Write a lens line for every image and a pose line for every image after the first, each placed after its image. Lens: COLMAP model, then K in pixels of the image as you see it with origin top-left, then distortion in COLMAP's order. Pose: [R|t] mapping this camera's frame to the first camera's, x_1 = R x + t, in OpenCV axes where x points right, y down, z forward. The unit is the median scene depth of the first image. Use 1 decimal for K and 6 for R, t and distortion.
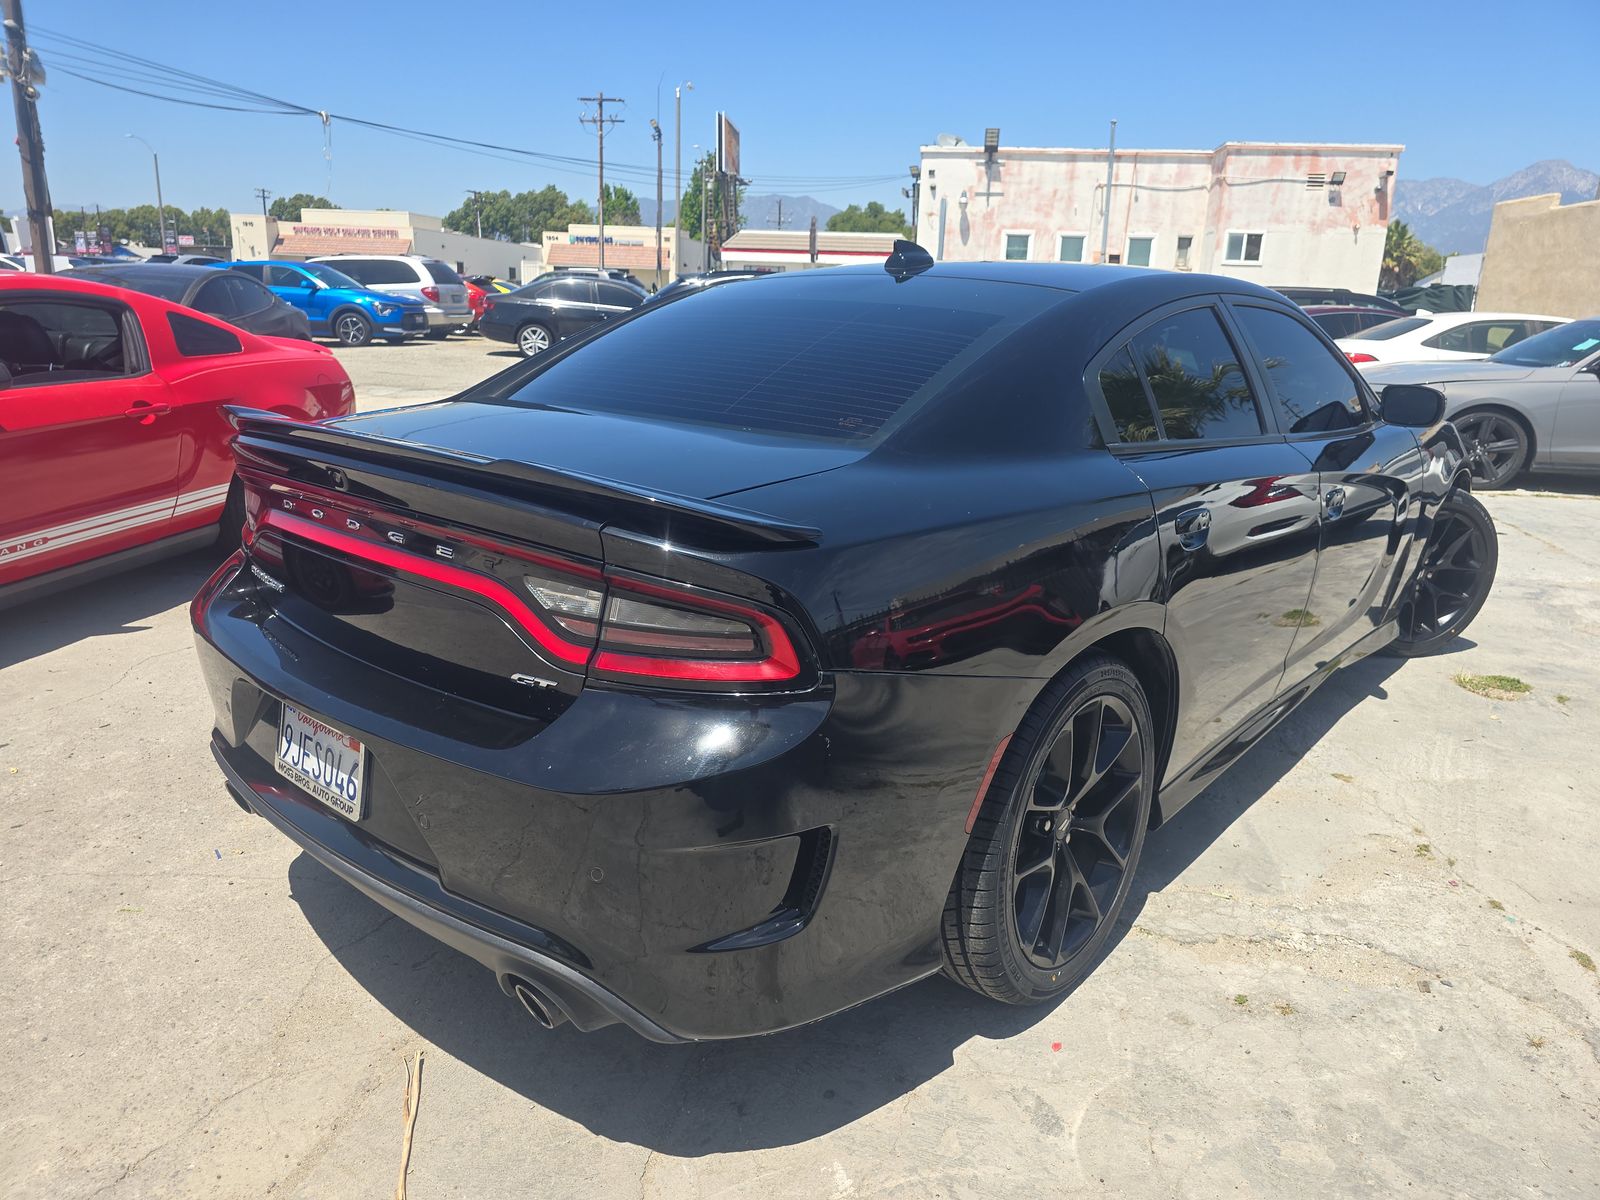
lens RADIAL K [[1069.8, 0, 791.2], [0, 1069.8, 592.5], [0, 0, 1]] dist [0.025191, -0.031323]
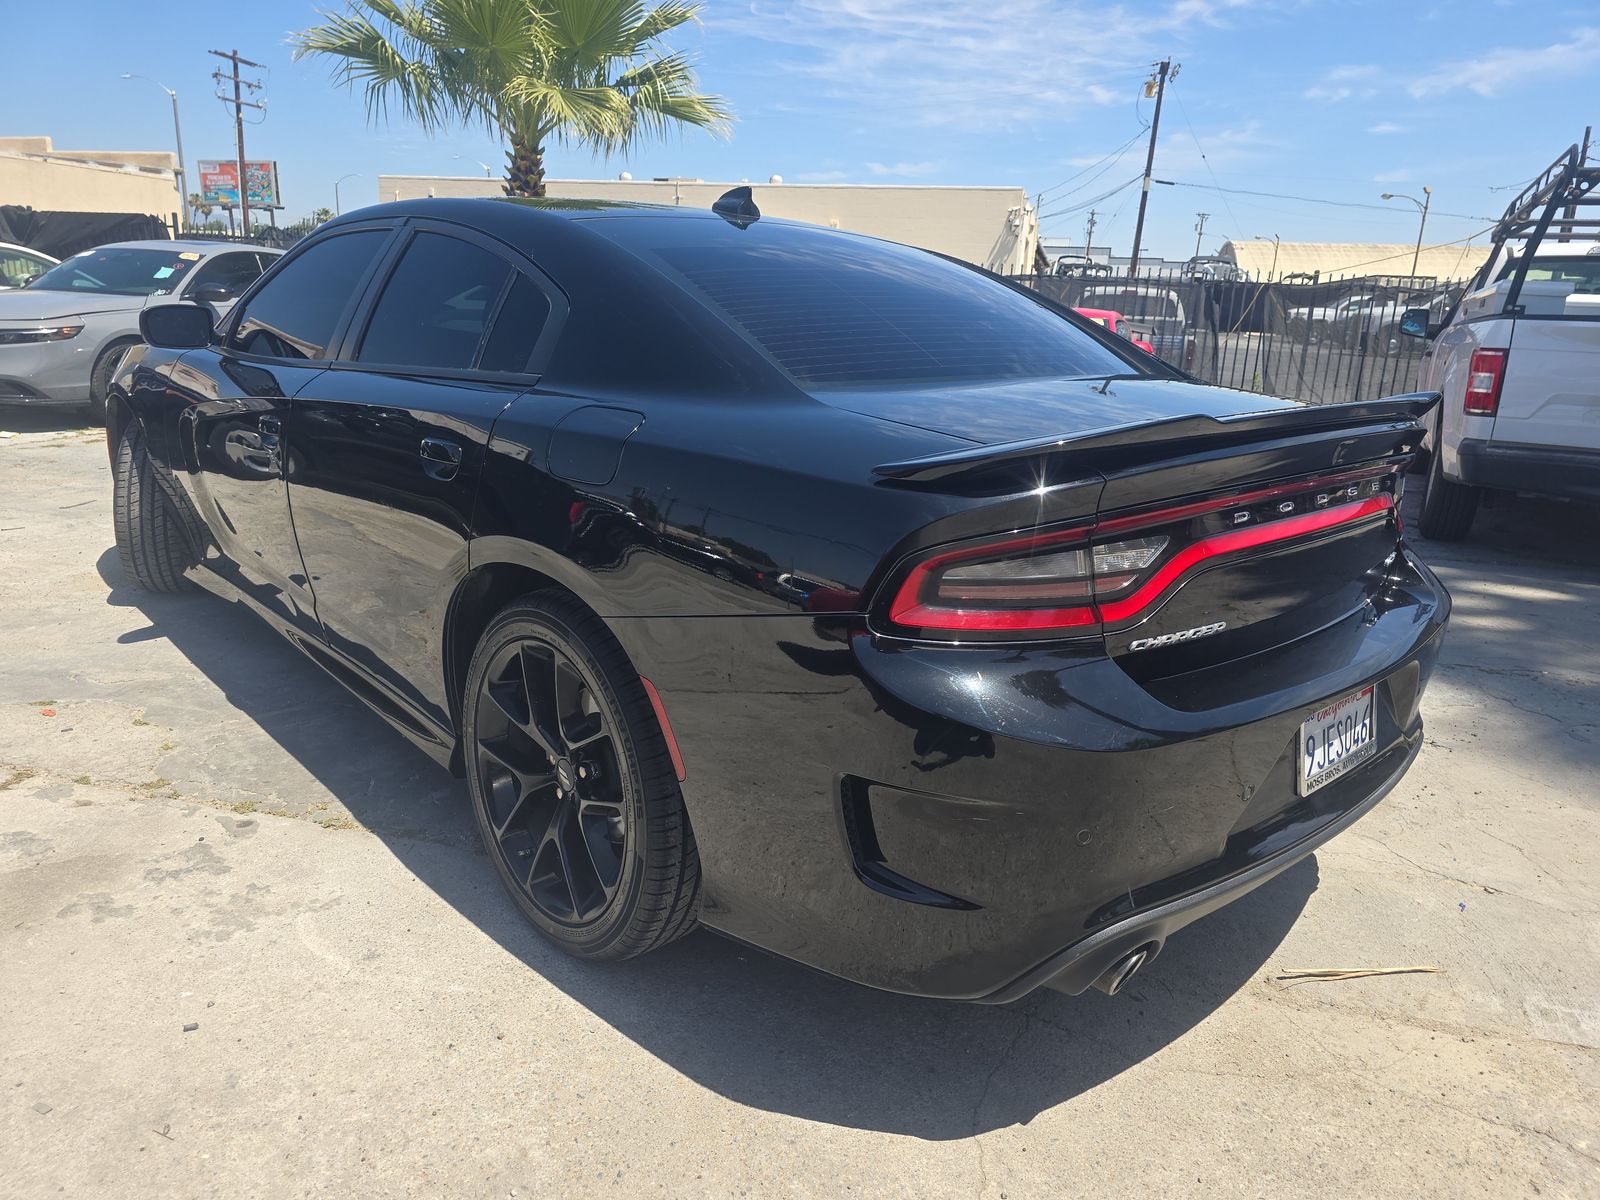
lens RADIAL K [[1069.8, 0, 802.3], [0, 1069.8, 610.2], [0, 0, 1]] dist [0.025191, -0.031323]
pose [[0.106815, -0.294188, 0.949760, -0.077261], [0.211773, 0.940038, 0.267360, -0.018029], [-0.971464, 0.172575, 0.162711, 0.072092]]
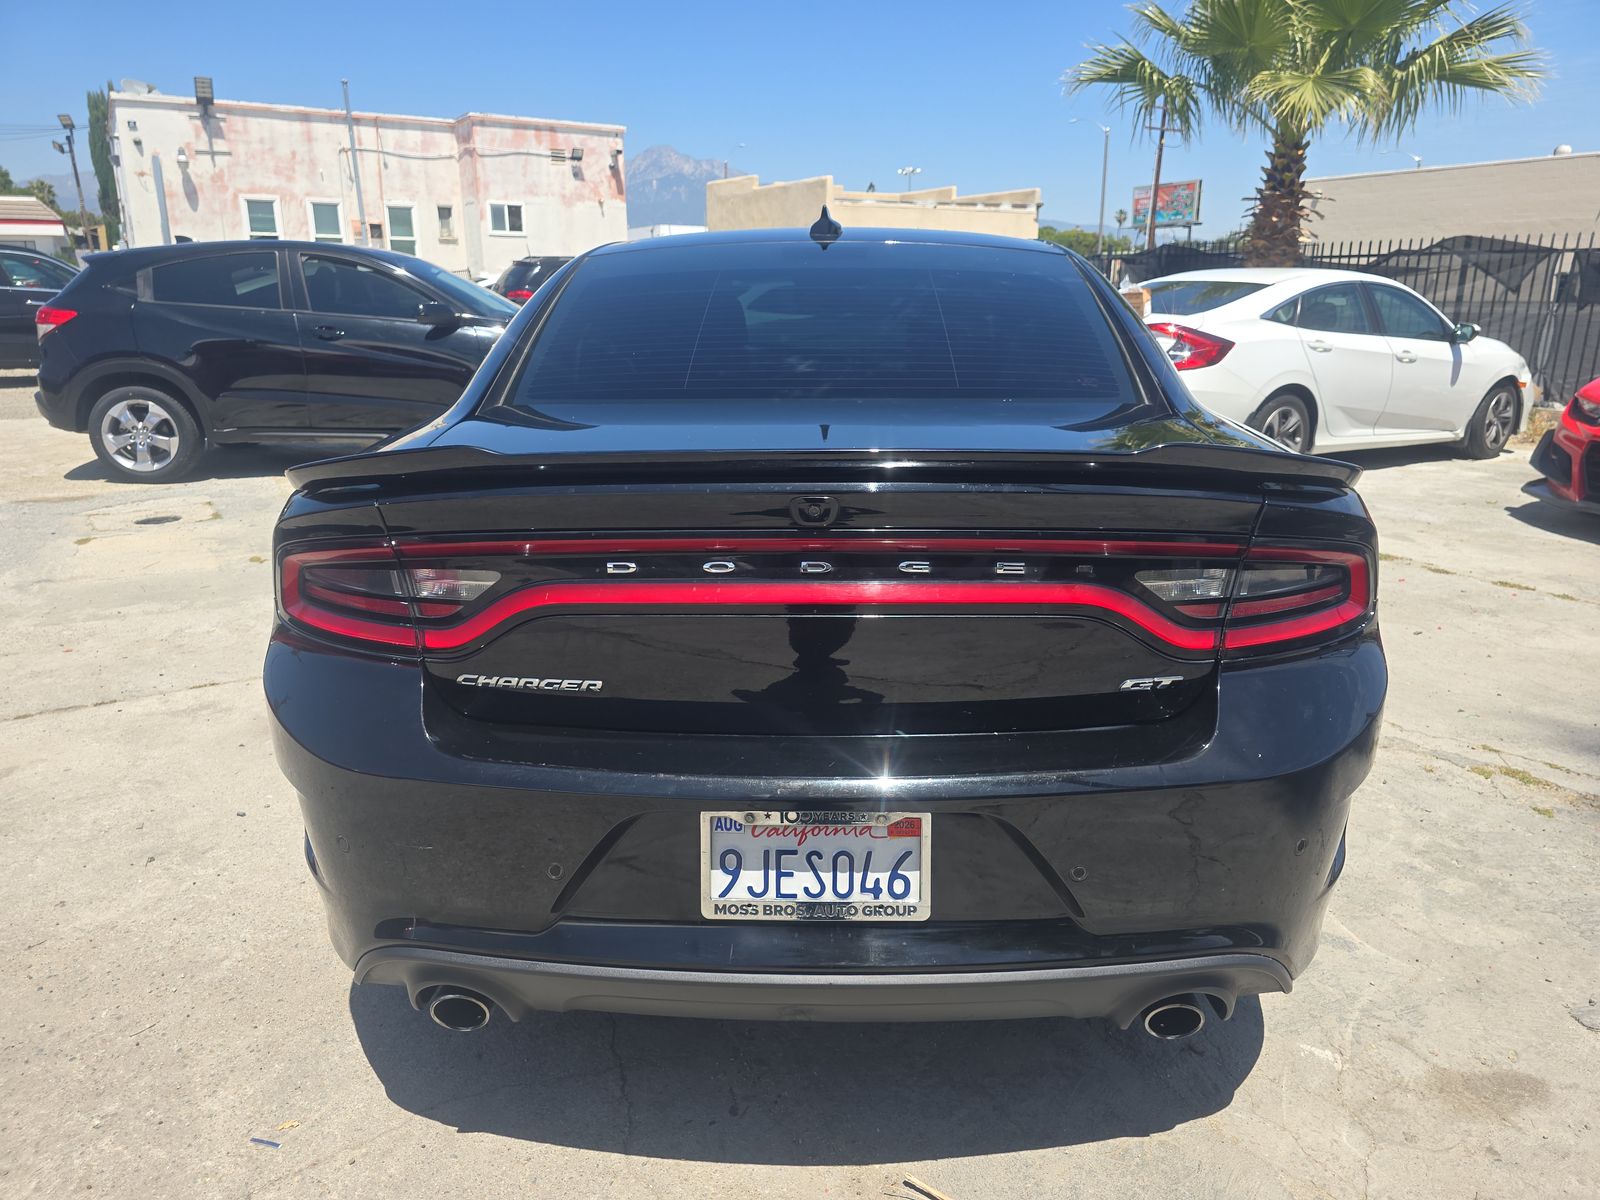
lens RADIAL K [[1069.8, 0, 800.3], [0, 1069.8, 605.4], [0, 0, 1]] dist [0.025191, -0.031323]
pose [[0.775450, -0.203790, 0.597617, -0.047343], [0.182482, 0.978426, 0.096865, -0.005898], [-0.604464, 0.033941, 0.795909, 0.021100]]
